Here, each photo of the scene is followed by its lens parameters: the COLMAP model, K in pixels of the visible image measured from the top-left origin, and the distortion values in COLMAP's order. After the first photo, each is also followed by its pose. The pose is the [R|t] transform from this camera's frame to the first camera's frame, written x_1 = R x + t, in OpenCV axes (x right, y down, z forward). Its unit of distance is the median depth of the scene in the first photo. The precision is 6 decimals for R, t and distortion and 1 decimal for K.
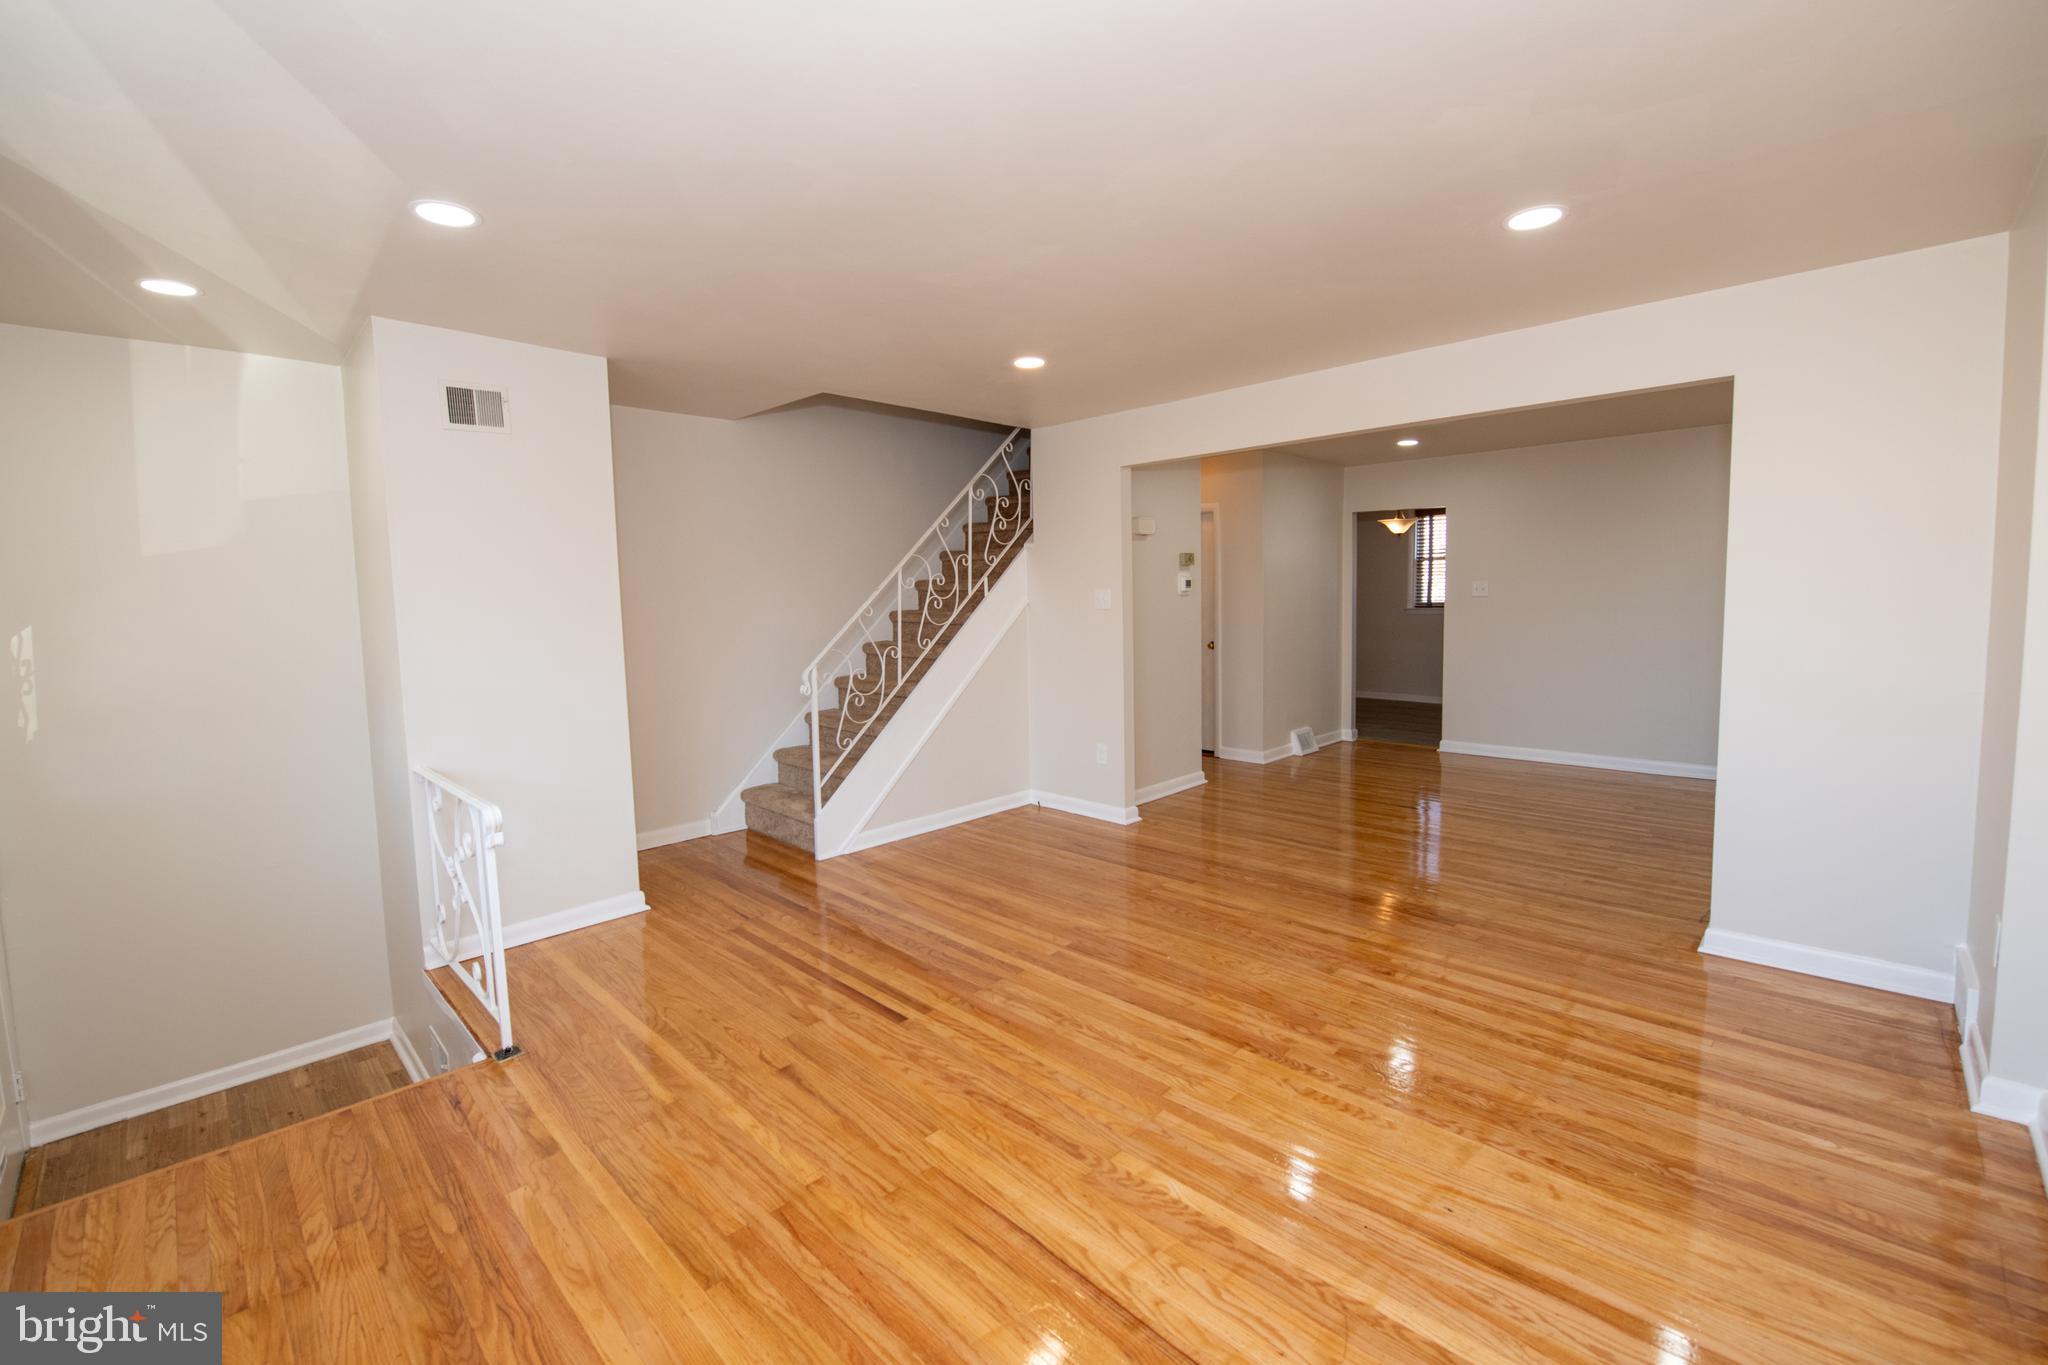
lens RADIAL K [[855.7, 0, 1037.5], [0, 855.7, 669.7], [0, 0, 1]] dist [-0.018444, -0.000937]
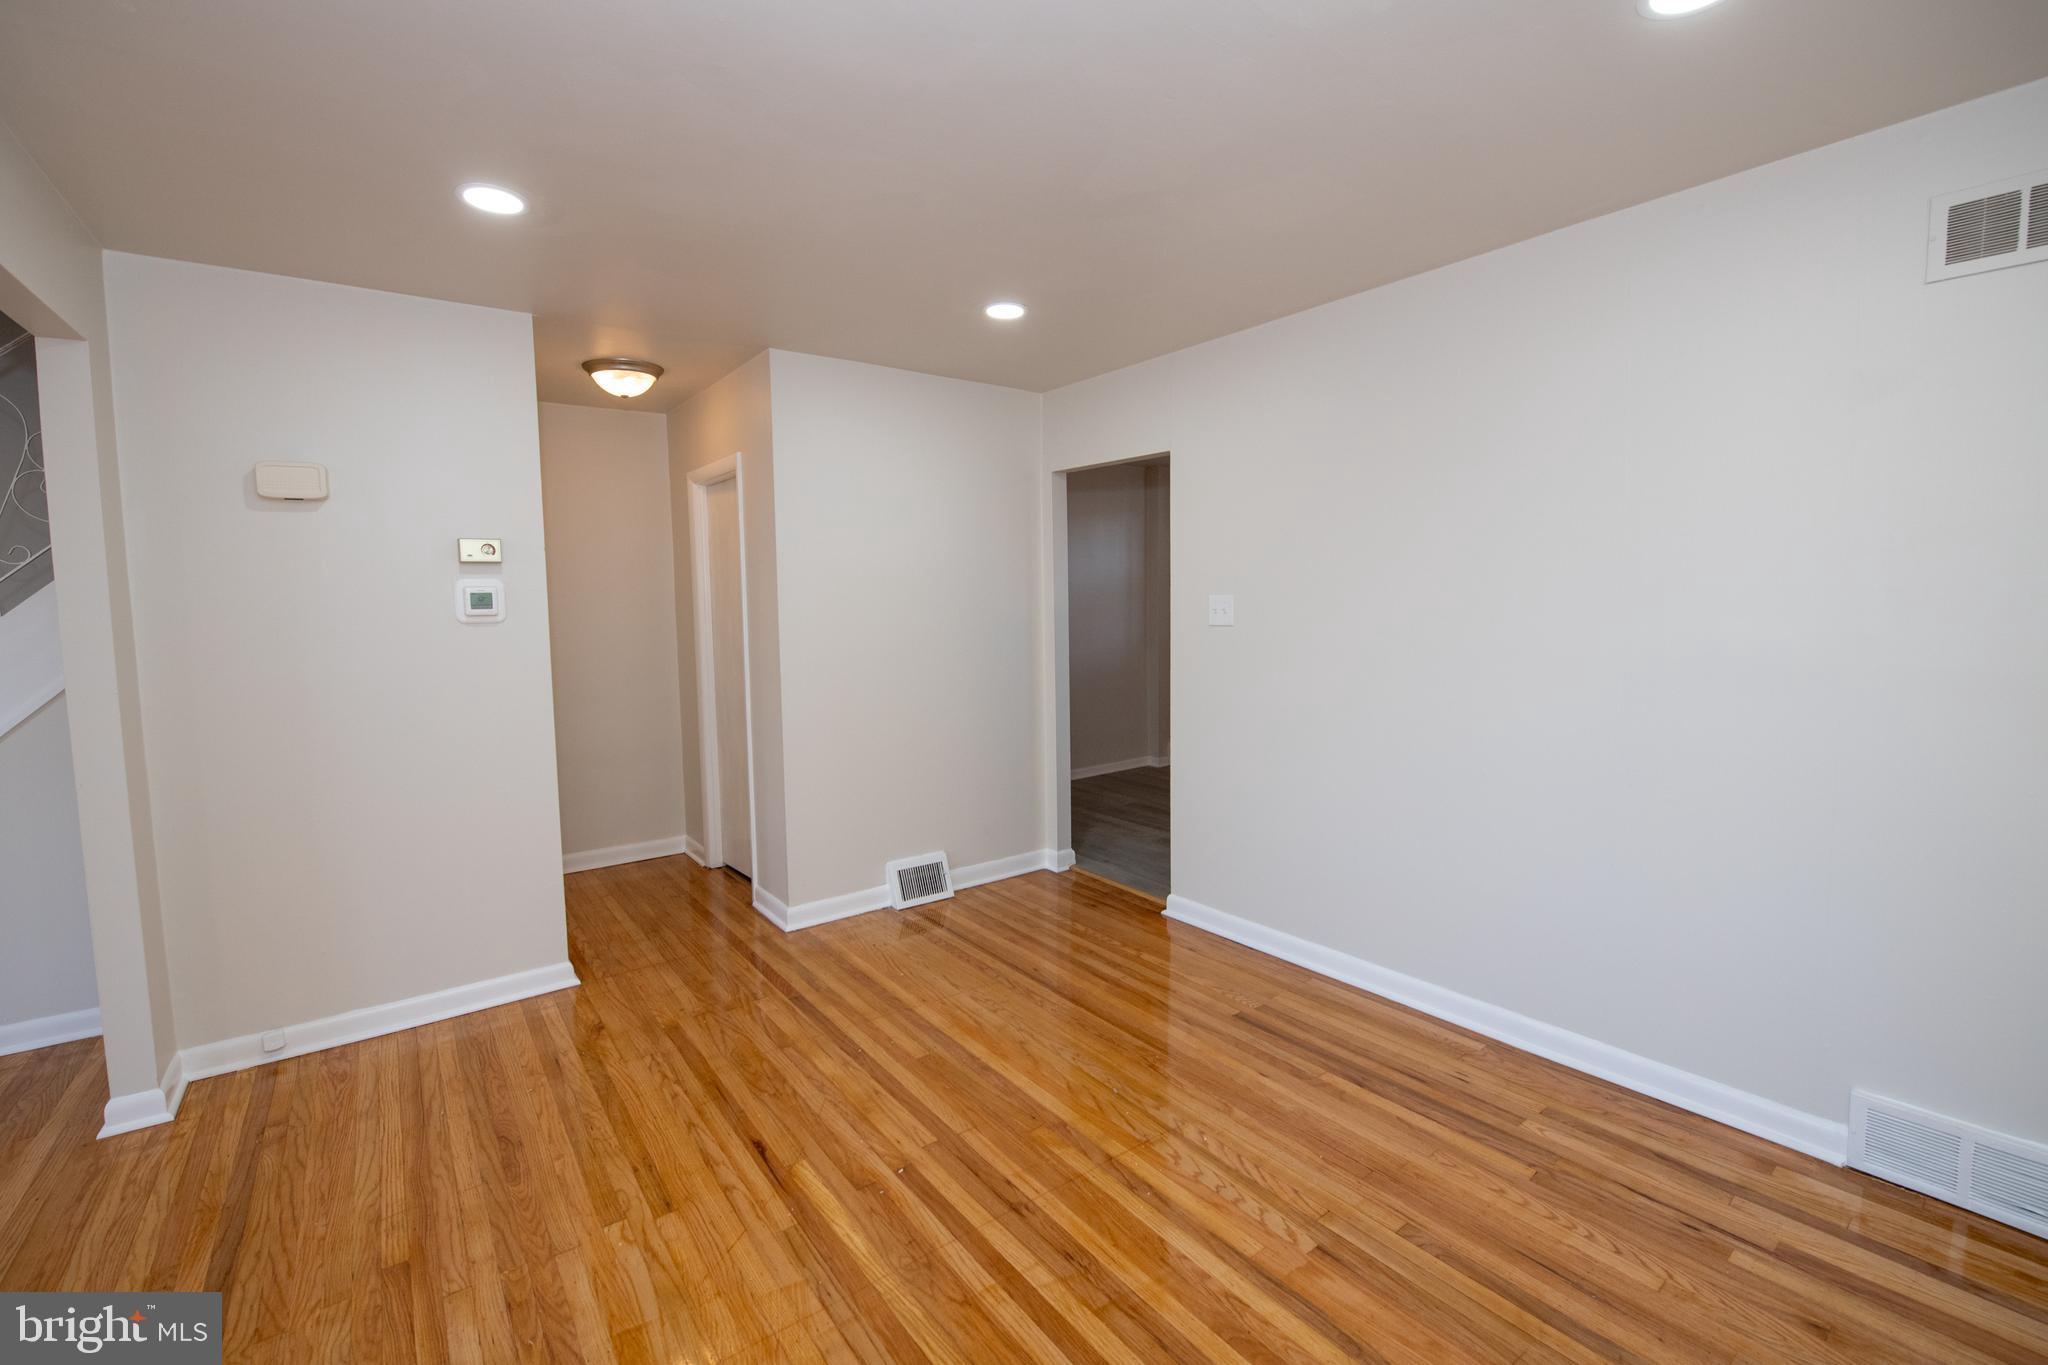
lens RADIAL K [[850.7, 0, 999.8], [0, 850.7, 670.3], [0, 0, 1]] dist [-0.020352, -0.000546]
pose [[0.986119, 0.020495, -0.164773, 0.694665], [-0.021552, 0.999757, -0.004634, -0.080577], [0.164638, 0.008121, 0.986321, 0.700725]]
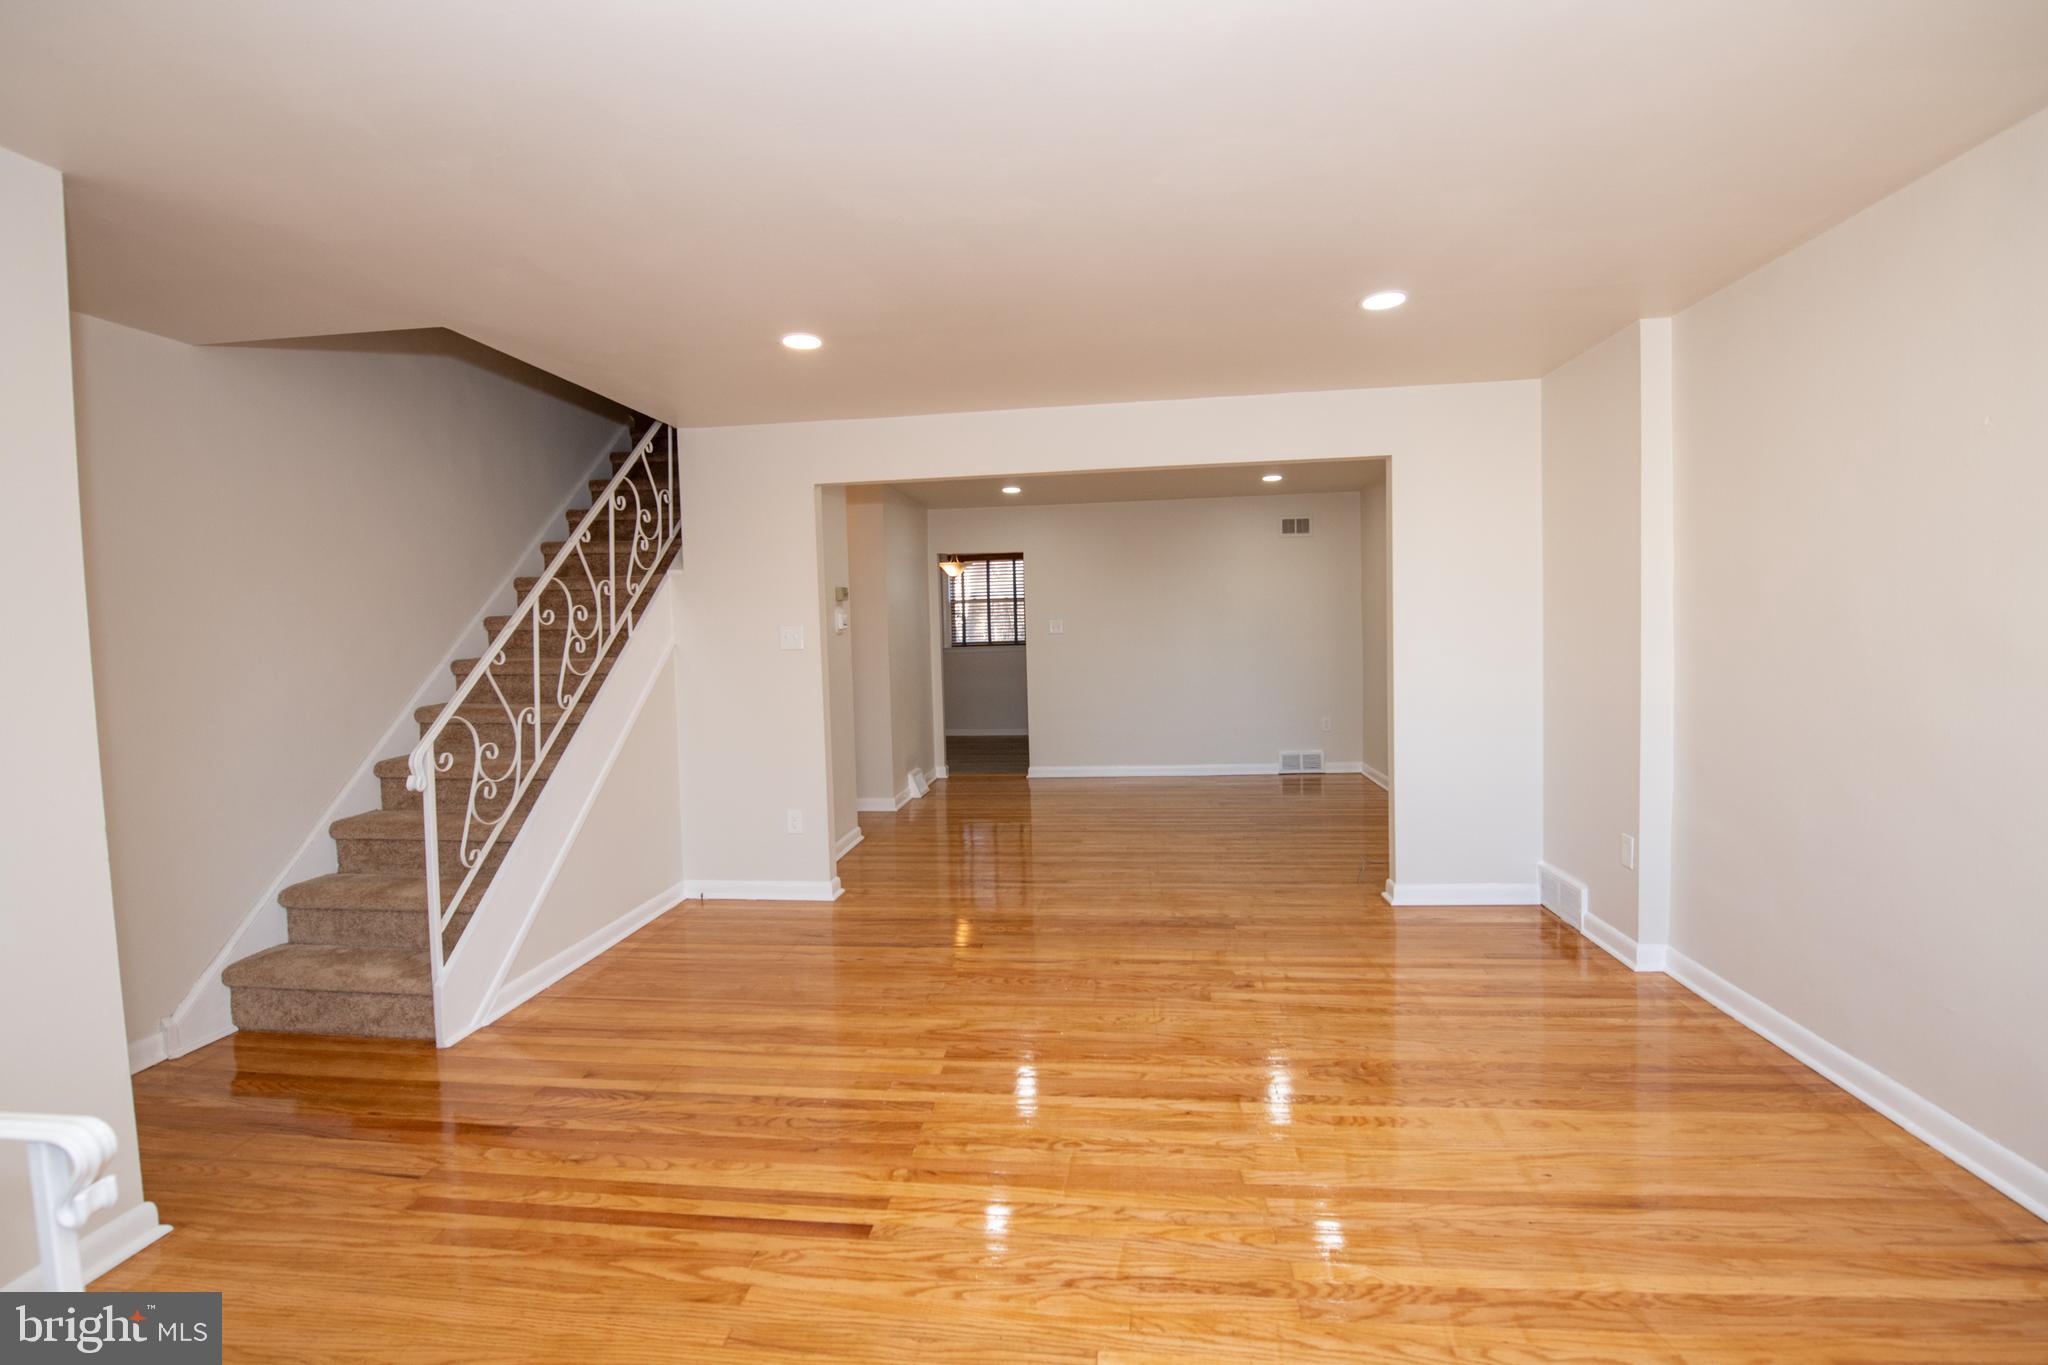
lens RADIAL K [[855.7, 0, 1037.5], [0, 855.7, 669.7], [0, 0, 1]] dist [-0.018444, -0.000937]
pose [[0.787270, -0.033276, 0.615710, -0.277202], [0.066758, 0.997273, -0.031462, -0.008800], [-0.612984, 0.065872, 0.787344, 0.204772]]
